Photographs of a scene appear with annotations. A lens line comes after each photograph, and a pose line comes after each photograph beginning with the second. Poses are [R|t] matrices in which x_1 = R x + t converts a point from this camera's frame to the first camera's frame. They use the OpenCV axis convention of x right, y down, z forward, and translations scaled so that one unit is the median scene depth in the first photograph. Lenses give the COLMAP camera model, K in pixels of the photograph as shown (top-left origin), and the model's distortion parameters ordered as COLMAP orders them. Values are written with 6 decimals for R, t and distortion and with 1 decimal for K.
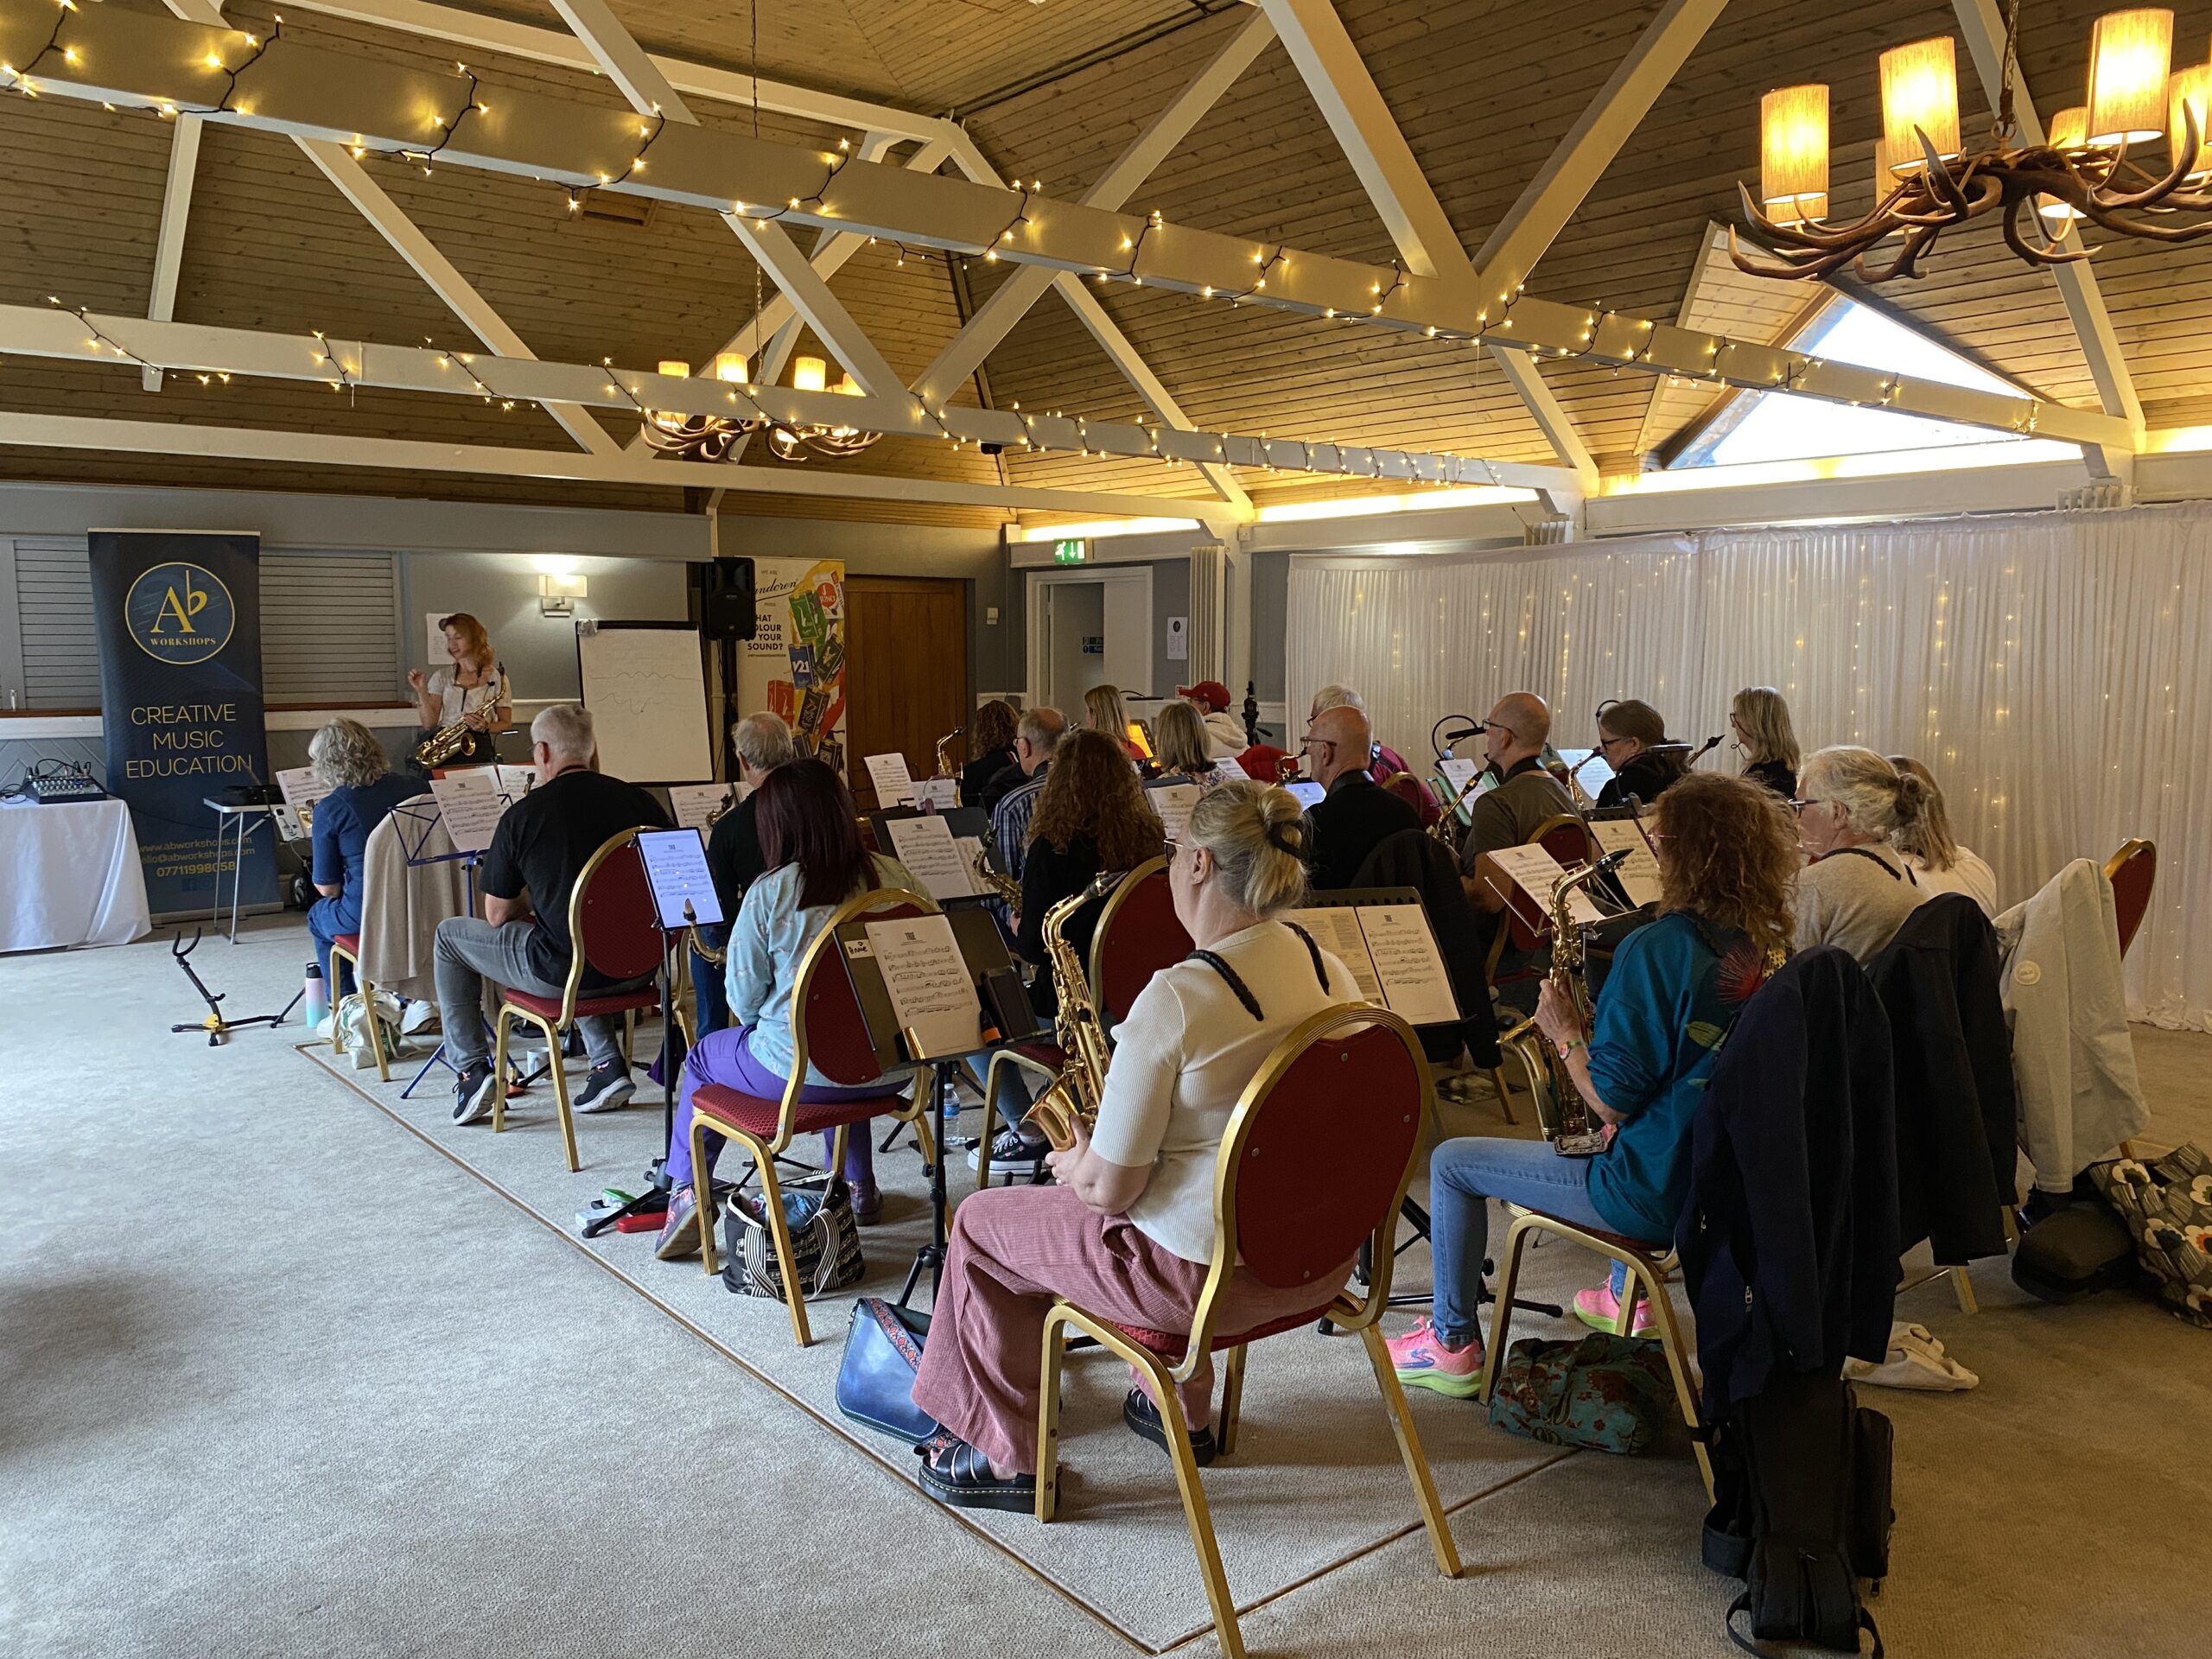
lens RADIAL K [[1691.1, 0, 1110.1], [0, 1691.1, 829.4], [0, 0, 1]] dist [0.030258, -0.036917]
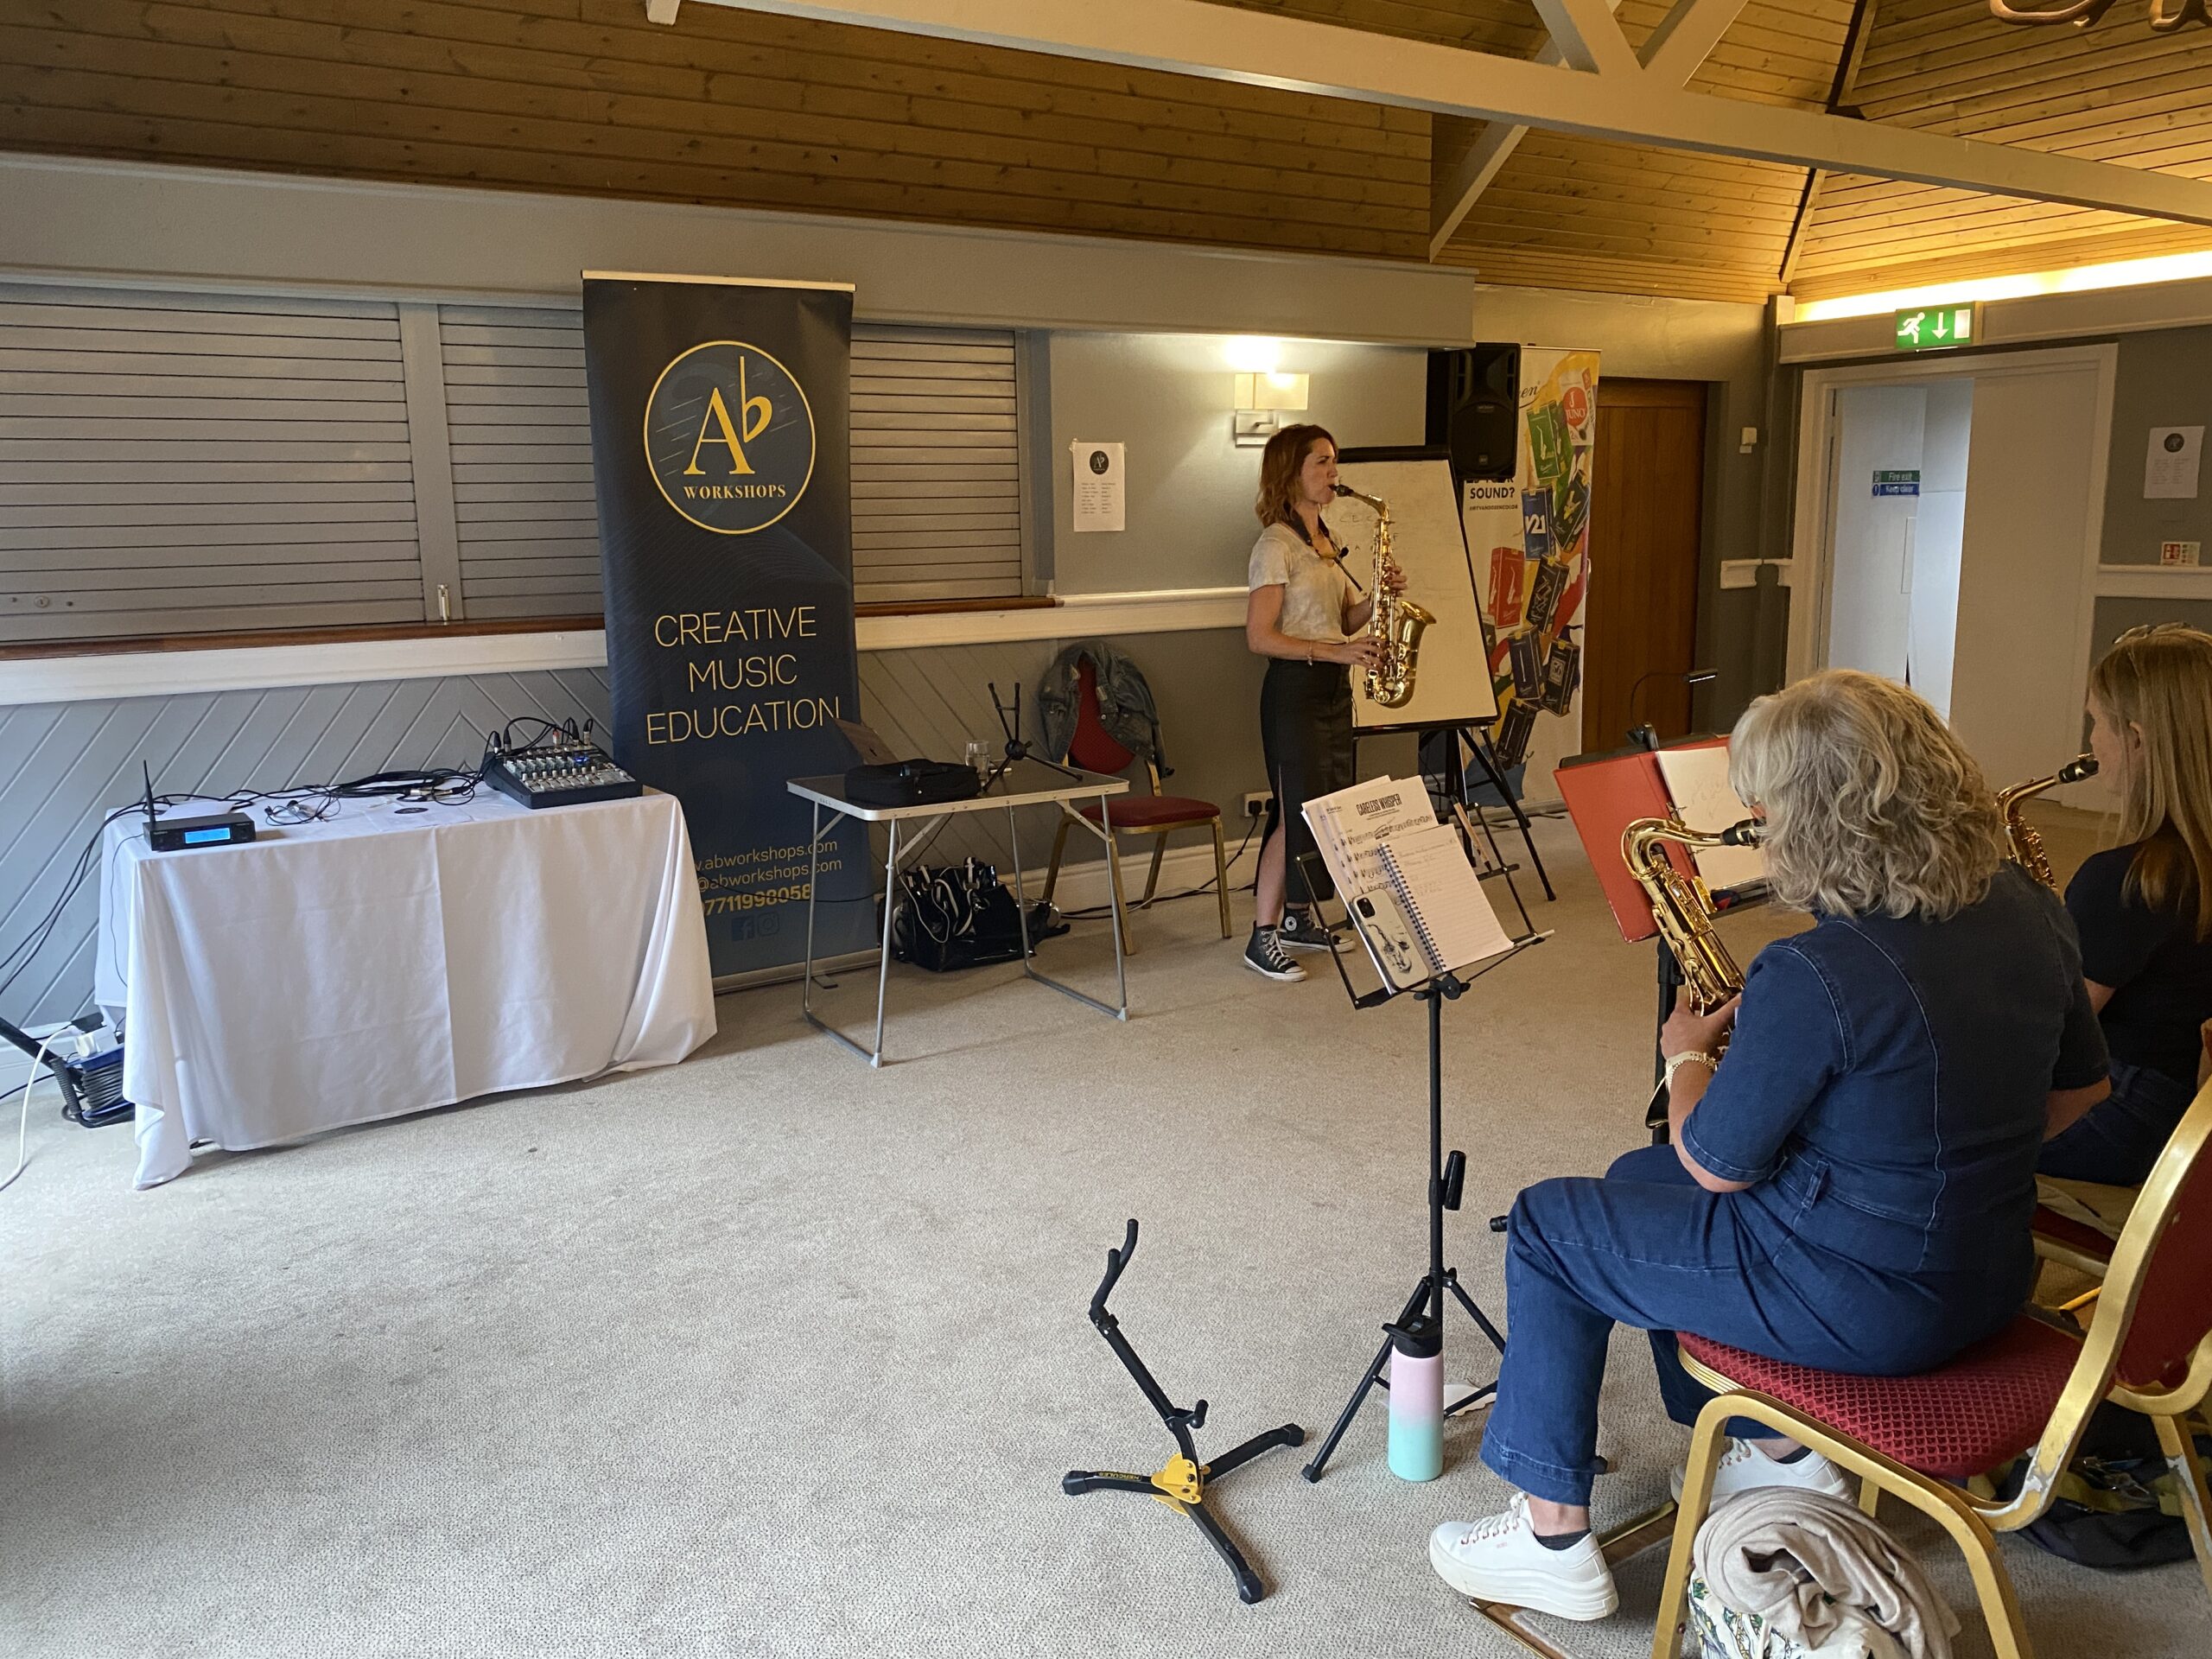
lens RADIAL K [[1691.1, 0, 1088.8], [0, 1691.1, 816.1], [0, 0, 1]] dist [0.030258, -0.036917]
pose [[0.994256, 0.000359, -0.107029, -0.364127], [0.007072, 0.997589, 0.069035, -0.042358], [0.106796, -0.069395, 0.991856, 0.455406]]
